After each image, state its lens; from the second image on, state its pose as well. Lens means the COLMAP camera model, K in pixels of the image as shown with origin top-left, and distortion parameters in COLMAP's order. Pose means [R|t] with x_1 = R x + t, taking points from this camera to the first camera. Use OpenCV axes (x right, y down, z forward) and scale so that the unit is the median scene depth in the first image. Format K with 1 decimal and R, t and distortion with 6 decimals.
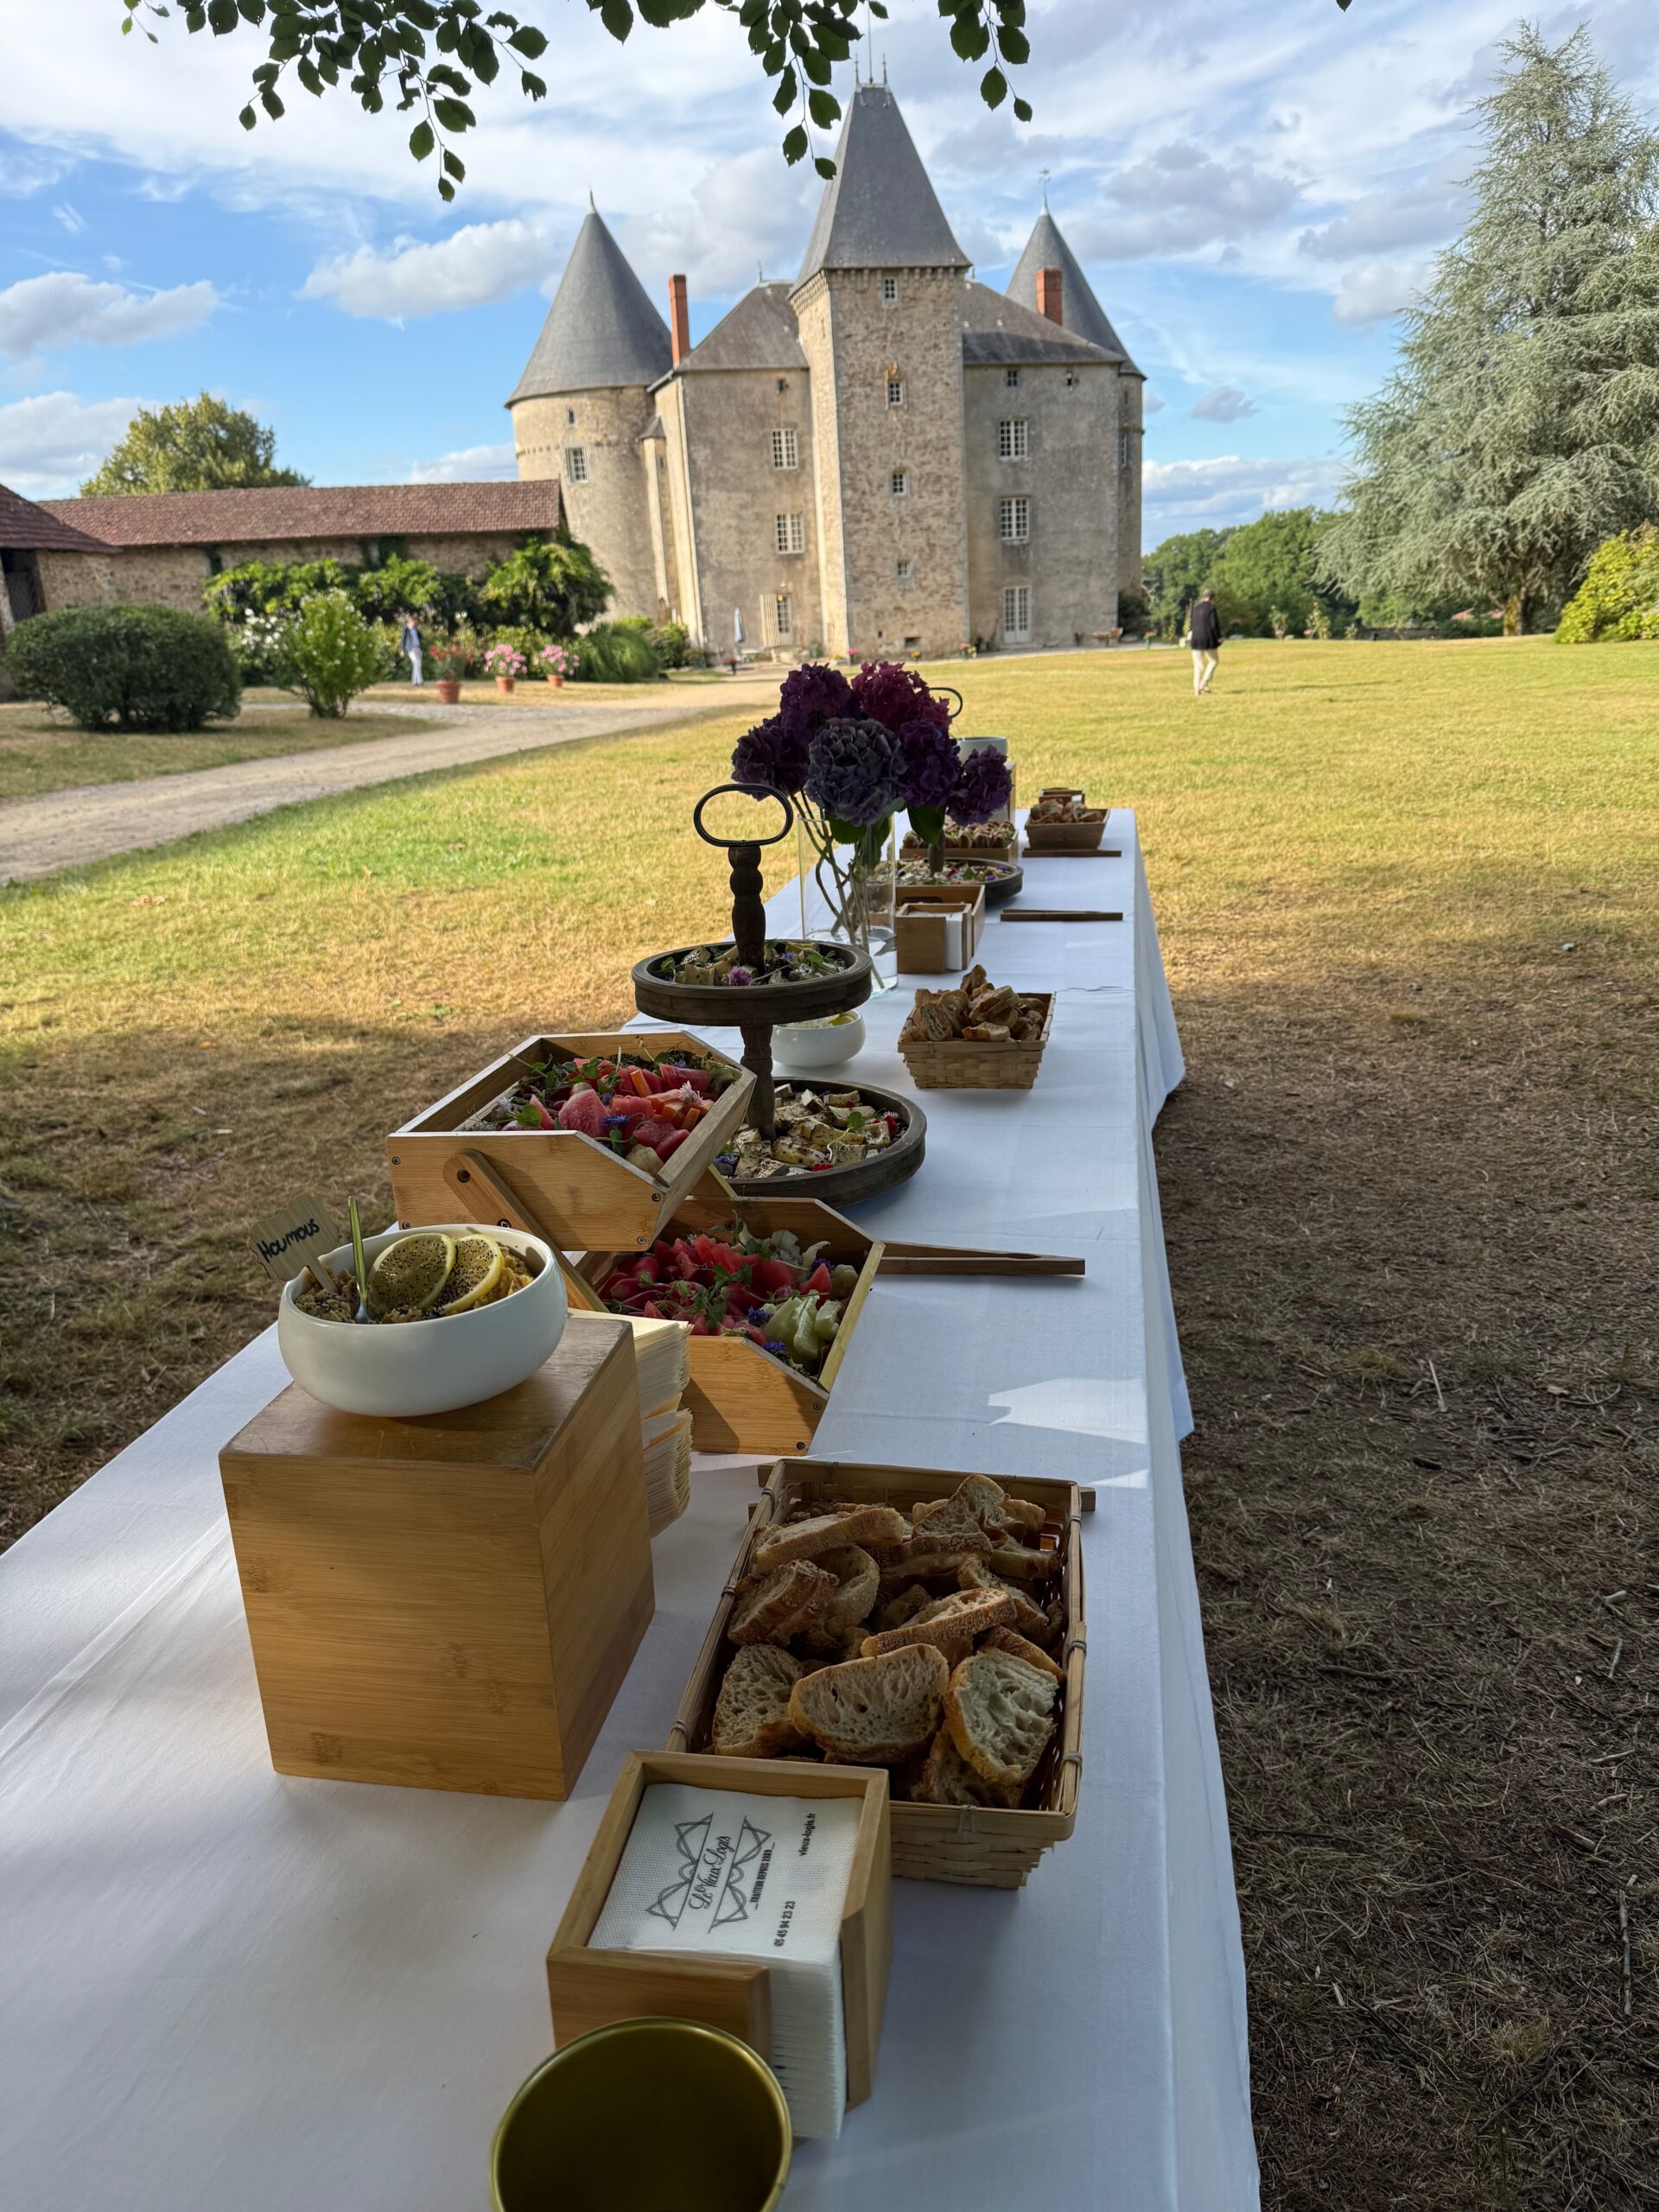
lens RADIAL K [[1808.9, 0, 821.8], [0, 1808.9, 1171.2], [0, 0, 1]] dist [0.003790, -0.012512]
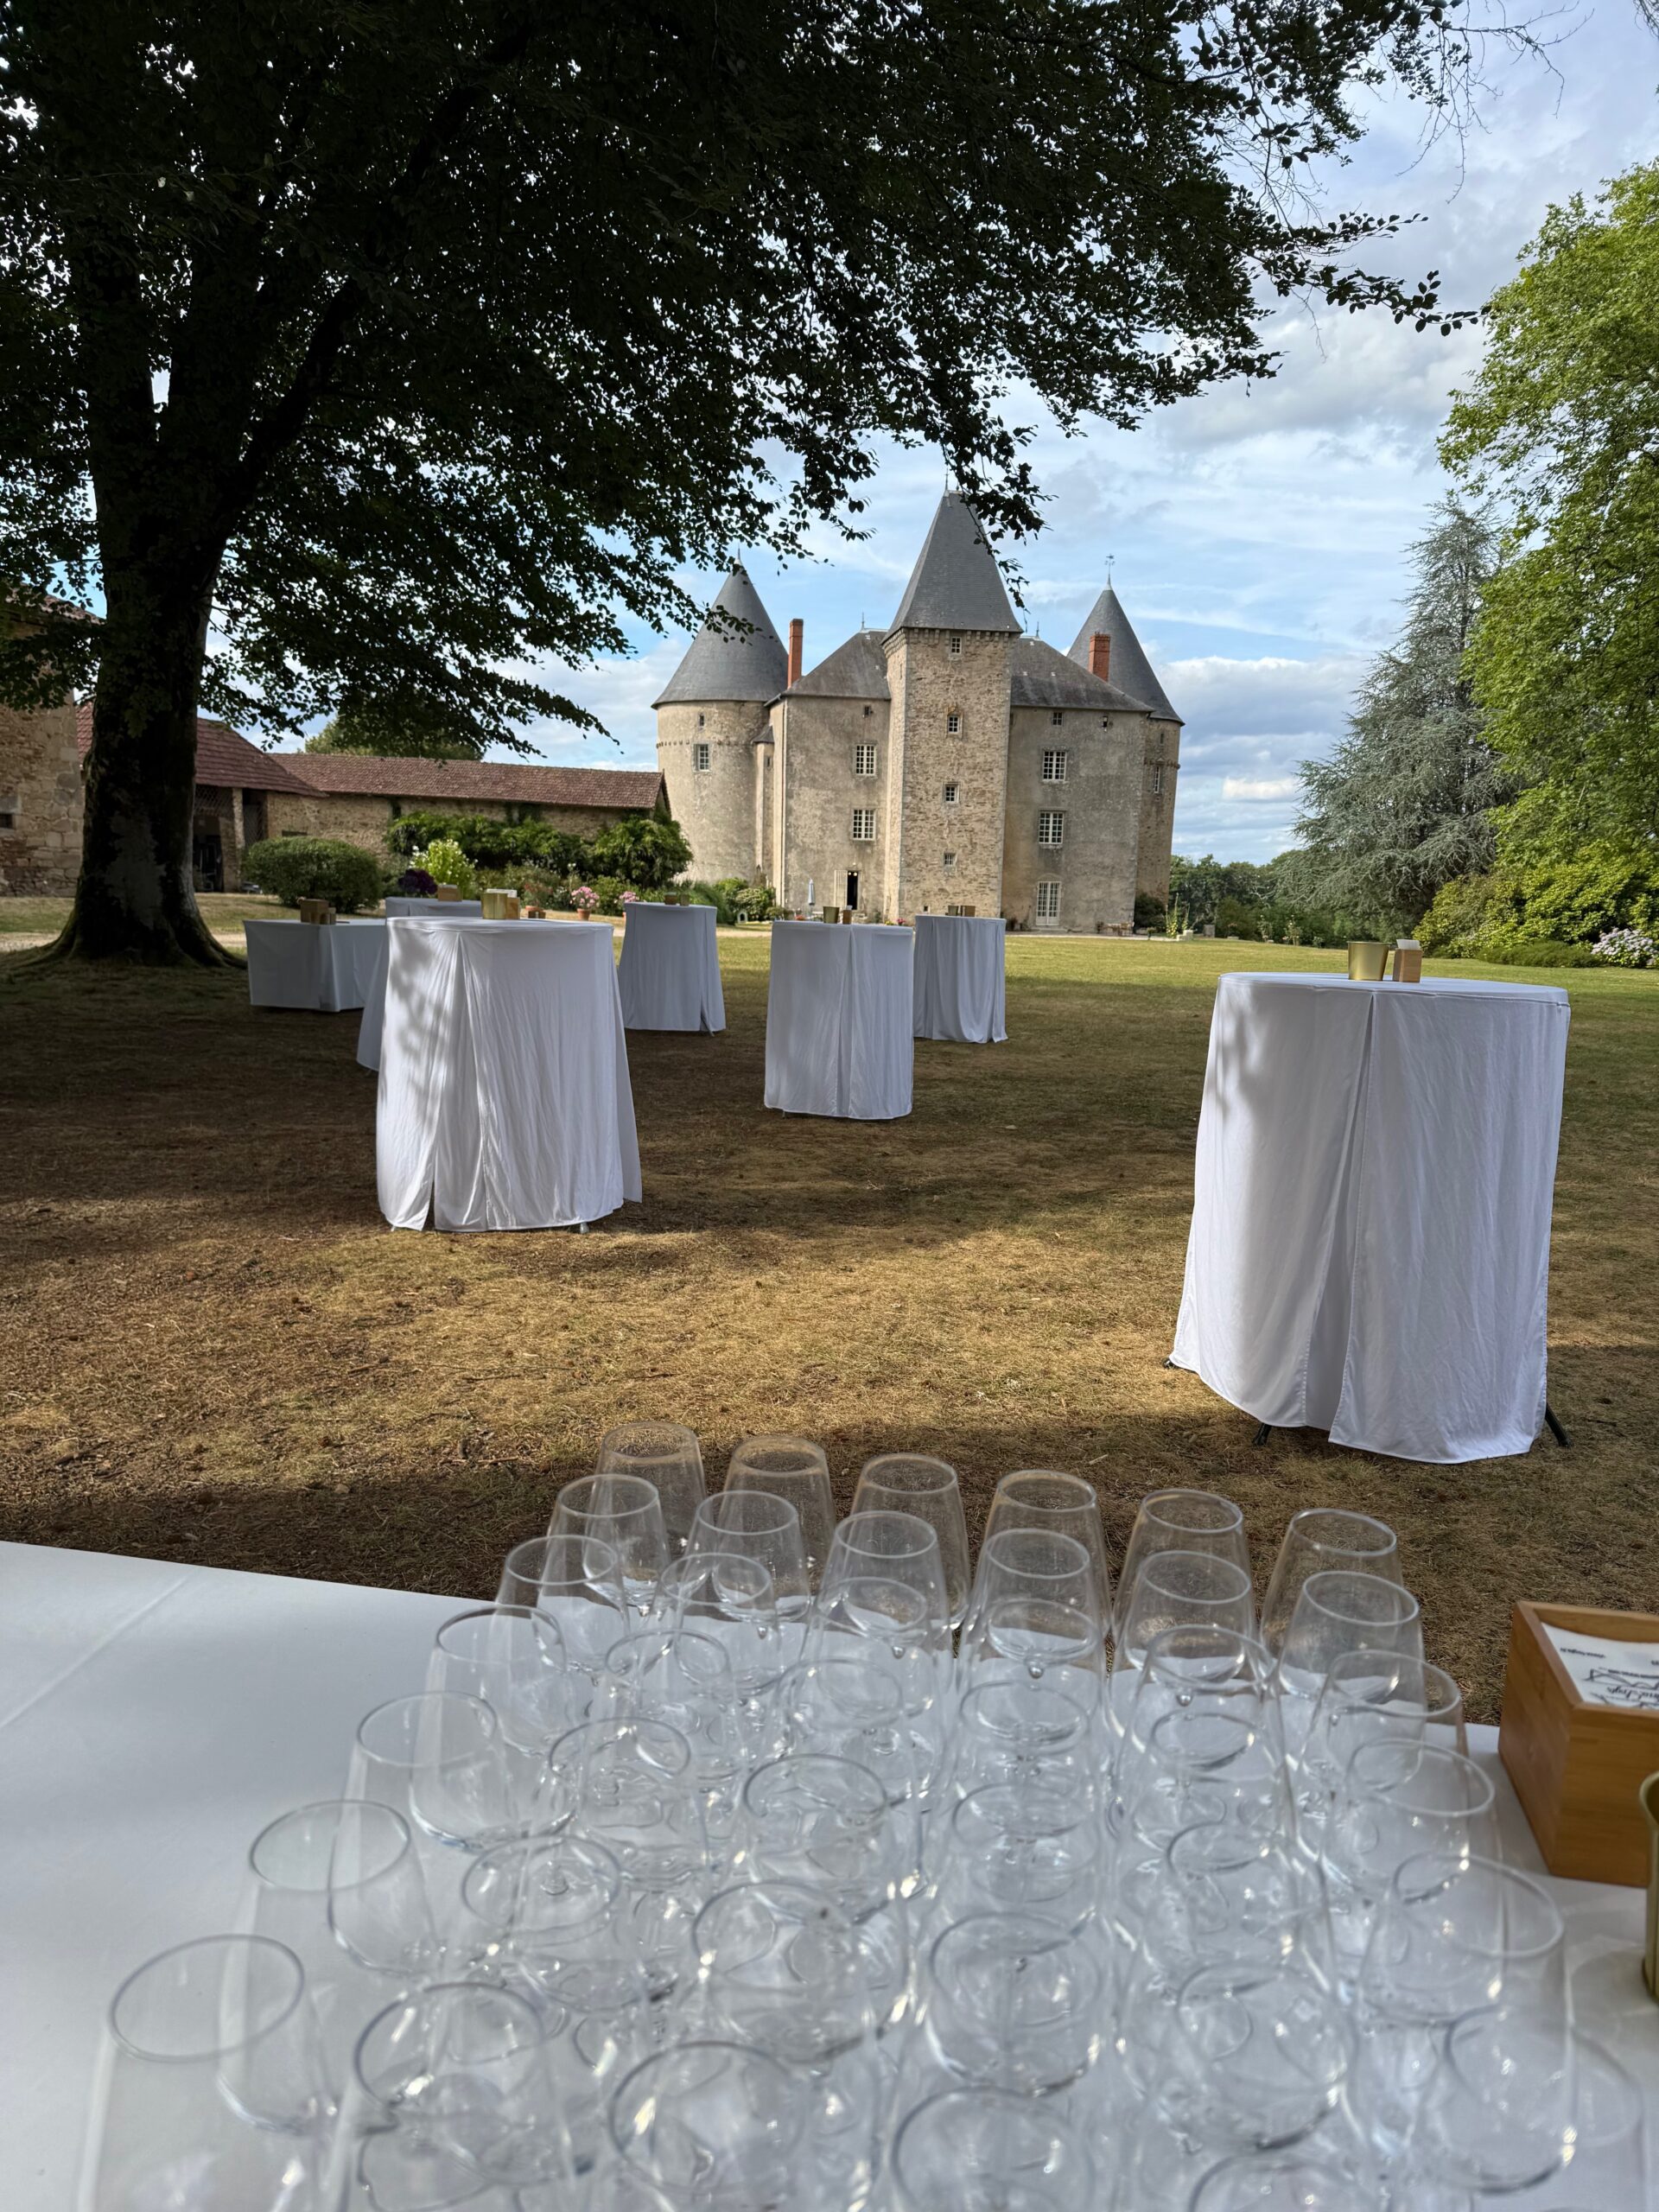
lens RADIAL K [[1736.4, 0, 834.0], [0, 1736.4, 1123.6], [0, 0, 1]] dist [0.112432, -0.007668]
pose [[0.993376, 0.094685, -0.065100, 0.062675], [-0.104060, 0.981583, -0.160206, 0.044406], [0.048732, 0.165919, 0.984935, -0.151546]]
